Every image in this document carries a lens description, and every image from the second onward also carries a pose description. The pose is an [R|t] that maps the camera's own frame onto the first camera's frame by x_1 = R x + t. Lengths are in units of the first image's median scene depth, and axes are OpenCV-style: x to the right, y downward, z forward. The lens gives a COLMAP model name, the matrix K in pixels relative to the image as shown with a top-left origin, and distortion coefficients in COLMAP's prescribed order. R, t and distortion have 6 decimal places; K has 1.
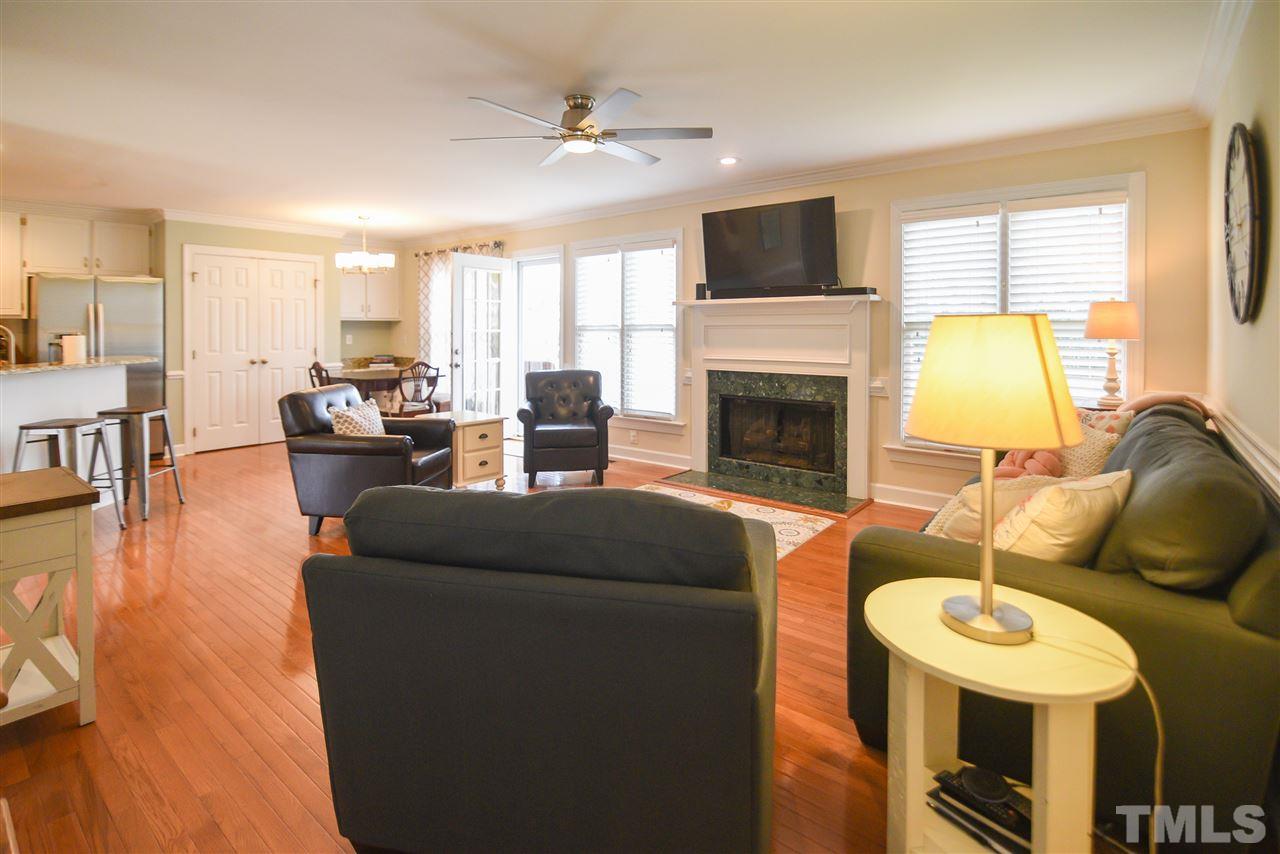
lens RADIAL K [[617.3, 0, 634.0], [0, 617.3, 334.7], [0, 0, 1]] dist [-0.025553, 0.000589]
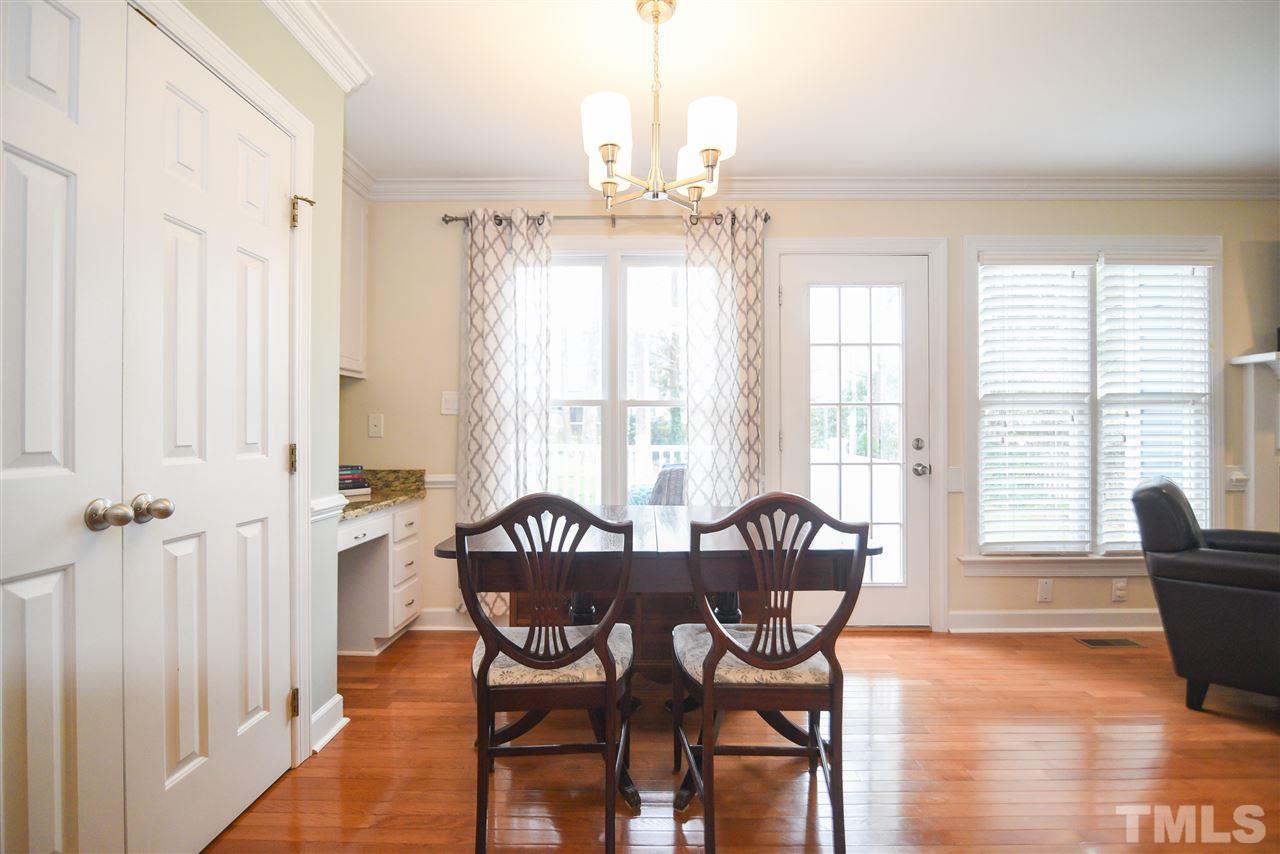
lens RADIAL K [[585.8, 0, 636.8], [0, 585.8, 429.7], [0, 0, 1]] dist [-0.020025, 0.000853]
pose [[0.789160, 0.003989, 0.614175, -0.753104], [0.003993, 0.999924, -0.011625, 0.024410], [-0.614175, 0.011626, 0.789084, 0.943888]]
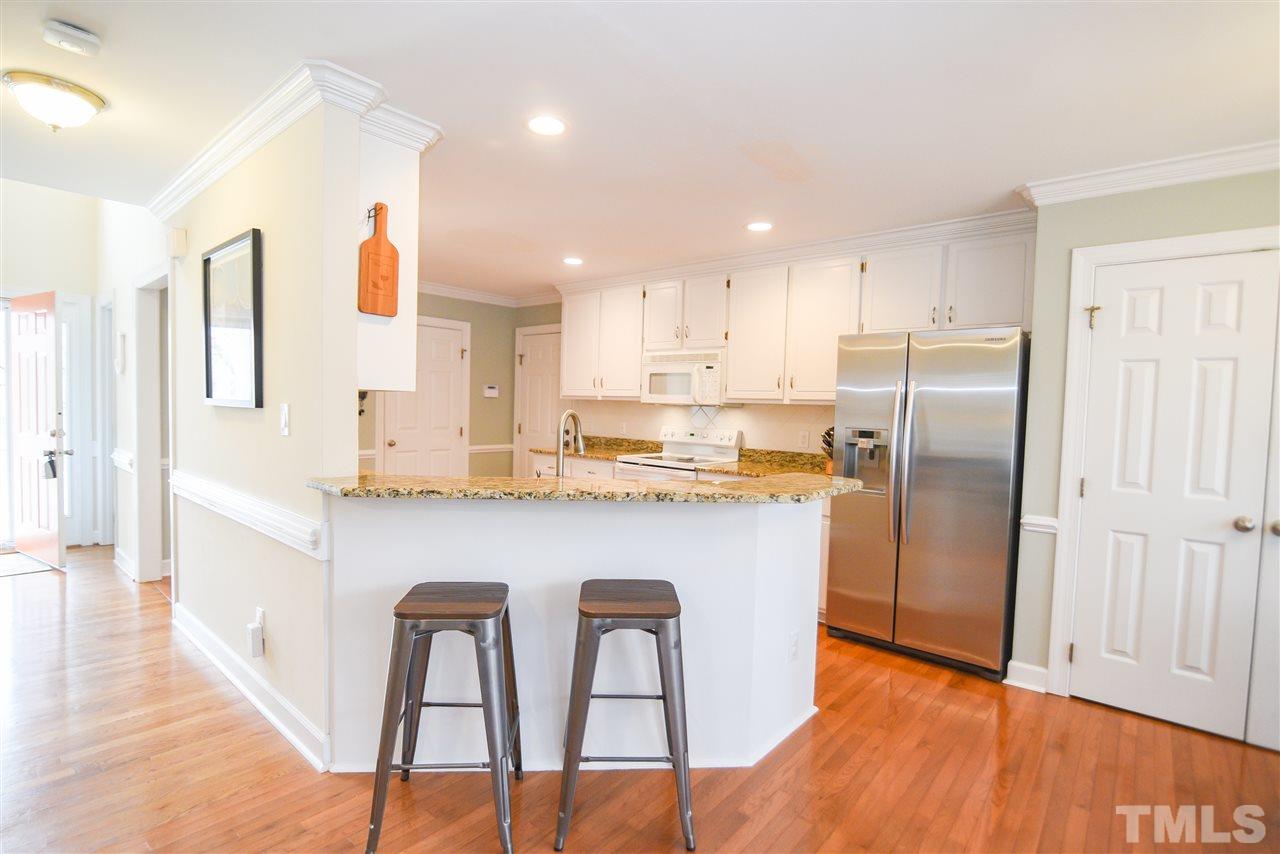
lens RADIAL K [[607.3, 0, 635.4], [0, 607.3, 431.6], [0, 0, 1]] dist [-0.019616, 0.000487]
pose [[-0.028038, 0.045992, -0.998548, -0.307258], [-0.039750, 0.998100, 0.047088, -0.020712], [0.998816, 0.041012, -0.026157, 0.788956]]
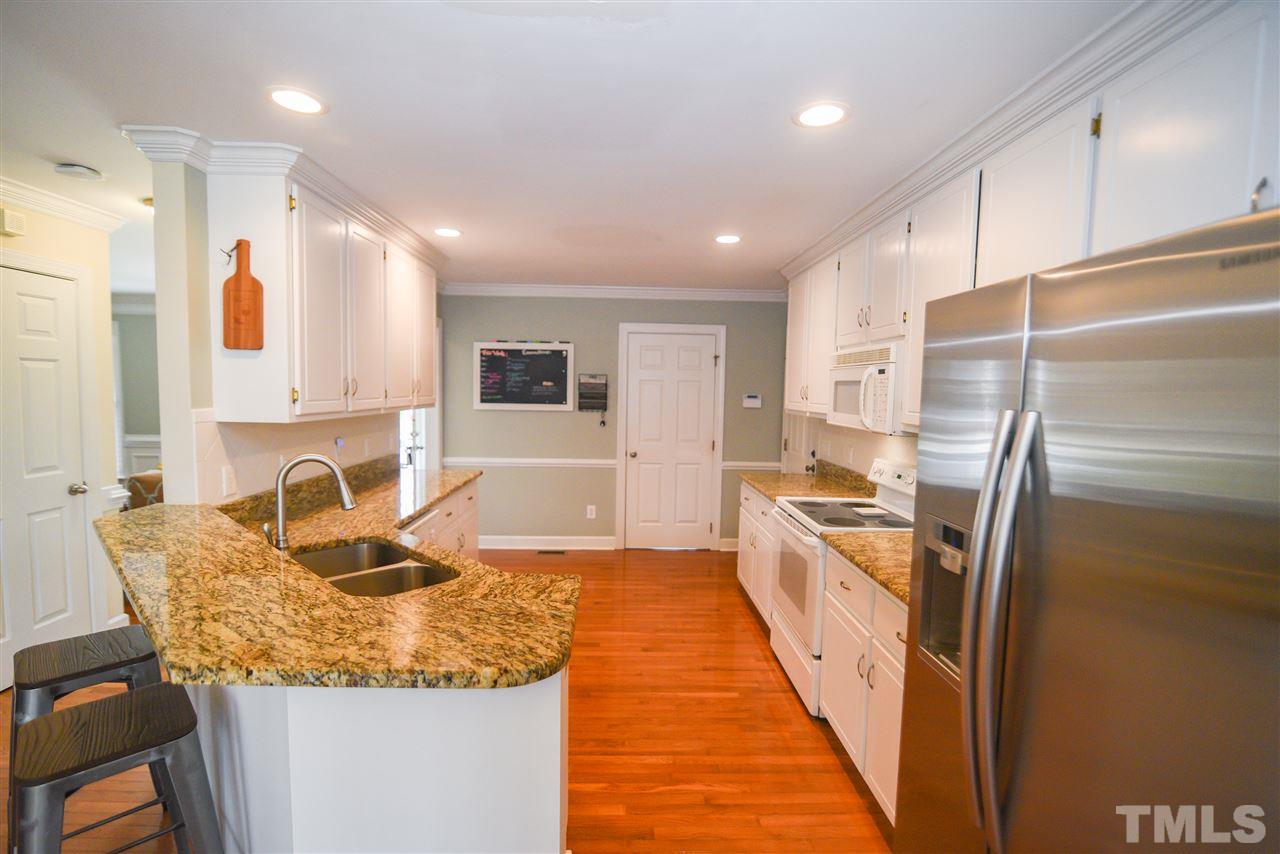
lens RADIAL K [[585.8, 0, 636.8], [0, 585.8, 429.7], [0, 0, 1]] dist [-0.020025, 0.000853]
pose [[-0.754897, 0.033318, -0.654997, -0.685527], [-0.026399, 0.996356, 0.081108, -0.060671], [0.655312, 0.078519, -0.751266, 1.113109]]
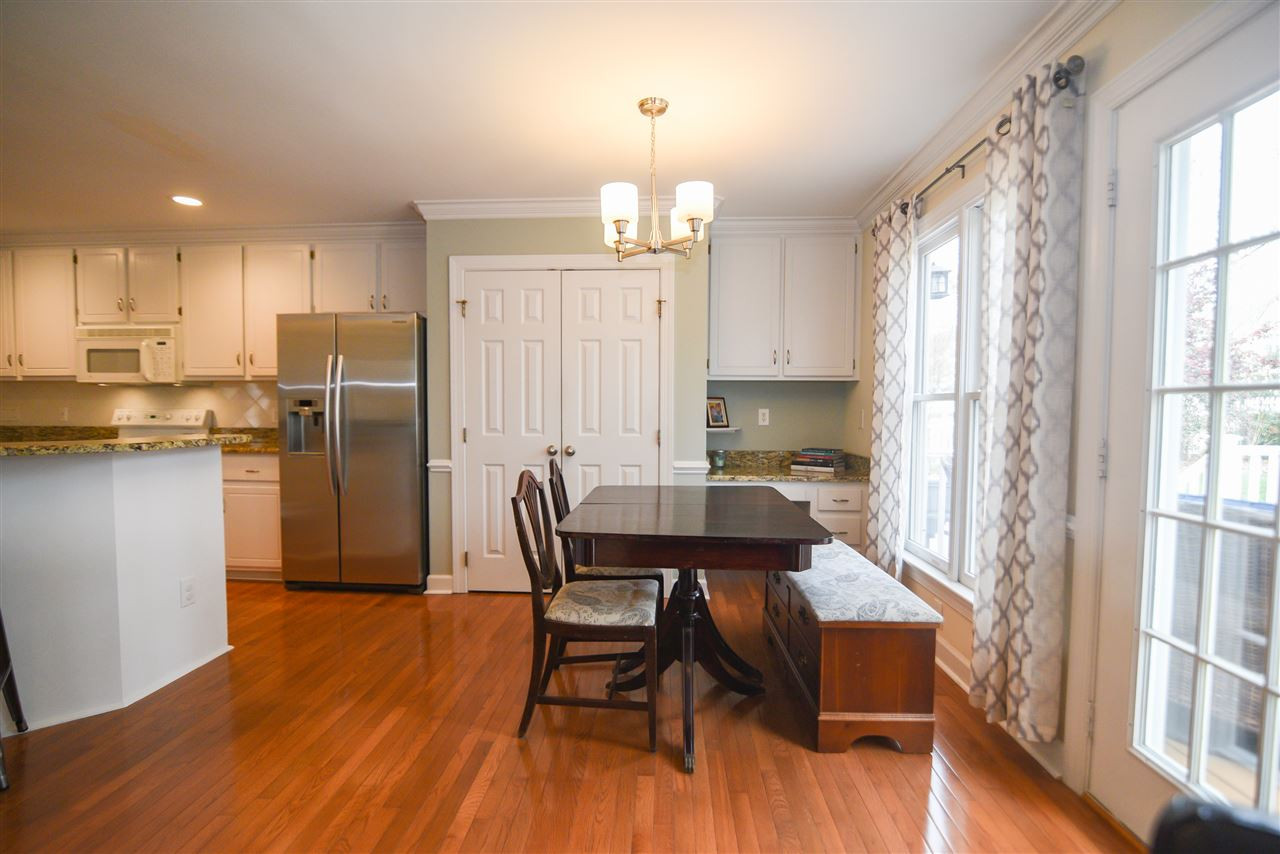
lens RADIAL K [[586.9, 0, 638.6], [0, 586.9, 431.5], [0, 0, 1]] dist [-0.018809, 0.001119]
pose [[0.586543, 0.038436, -0.809006, -0.161039], [-0.015354, 0.999221, 0.036342, 0.005257], [0.809773, -0.008894, 0.586676, 0.929906]]
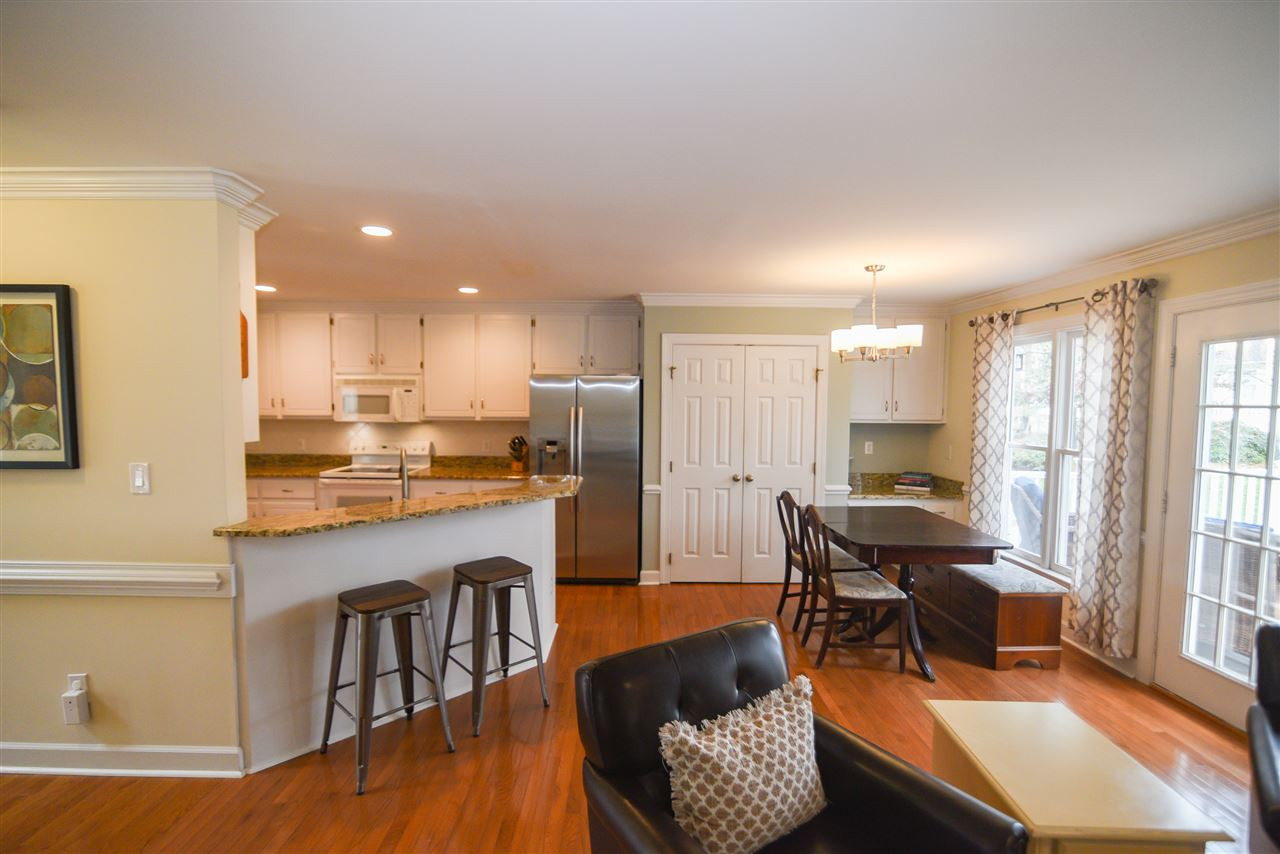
lens RADIAL K [[586.9, 0, 638.6], [0, 586.9, 431.5], [0, 0, 1]] dist [-0.018809, 0.001119]
pose [[0.638165, 0.049559, -0.768303, -0.161868], [-0.018694, 0.998629, 0.048888, -0.062762], [0.769673, -0.016835, 0.638216, 0.534177]]
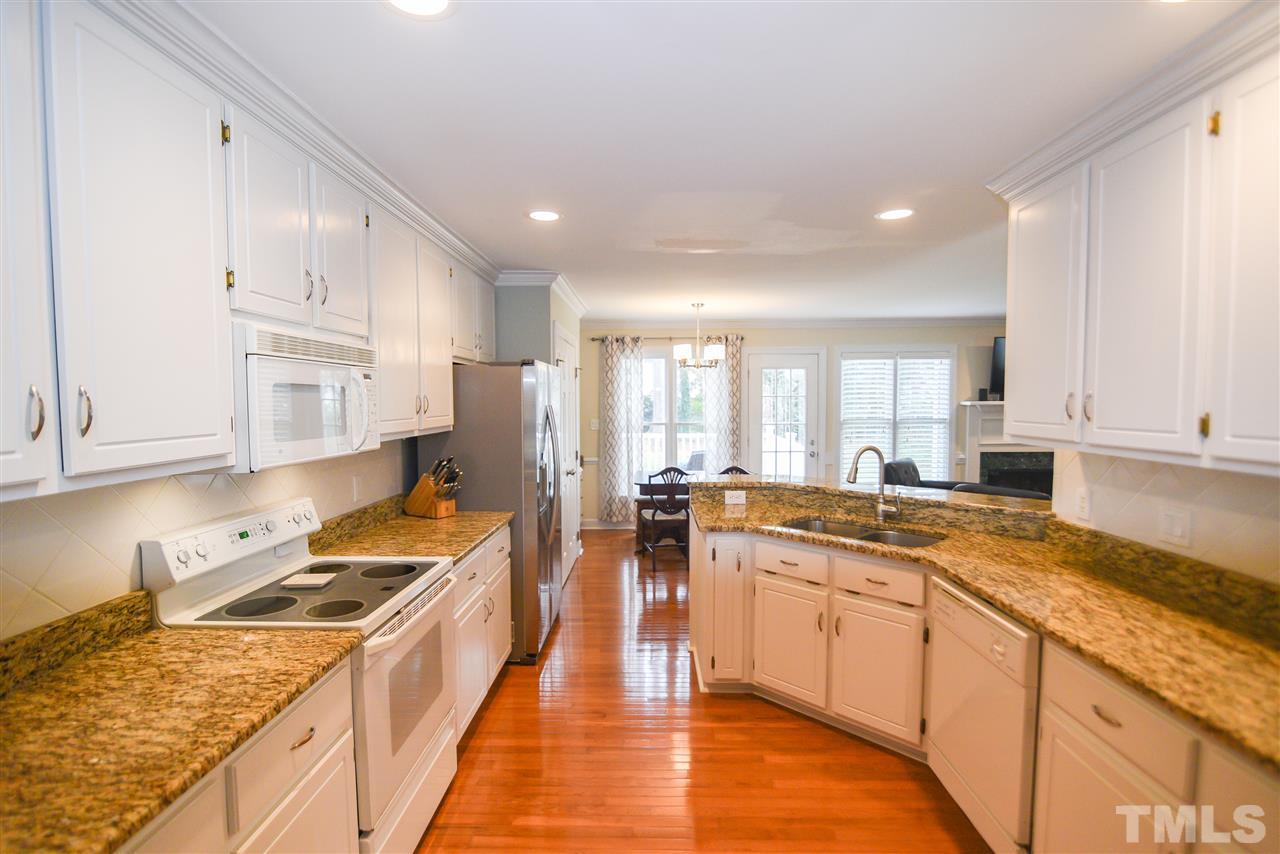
lens RADIAL K [[615.1, 0, 636.8], [0, 615.1, 431.6], [0, 0, 1]] dist [-0.019103, 0.000448]
pose [[0.791397, -0.033975, 0.610358, -1.294380], [0.009376, 0.999012, 0.043451, -0.053601], [-0.611231, -0.028664, 0.790933, 0.401771]]
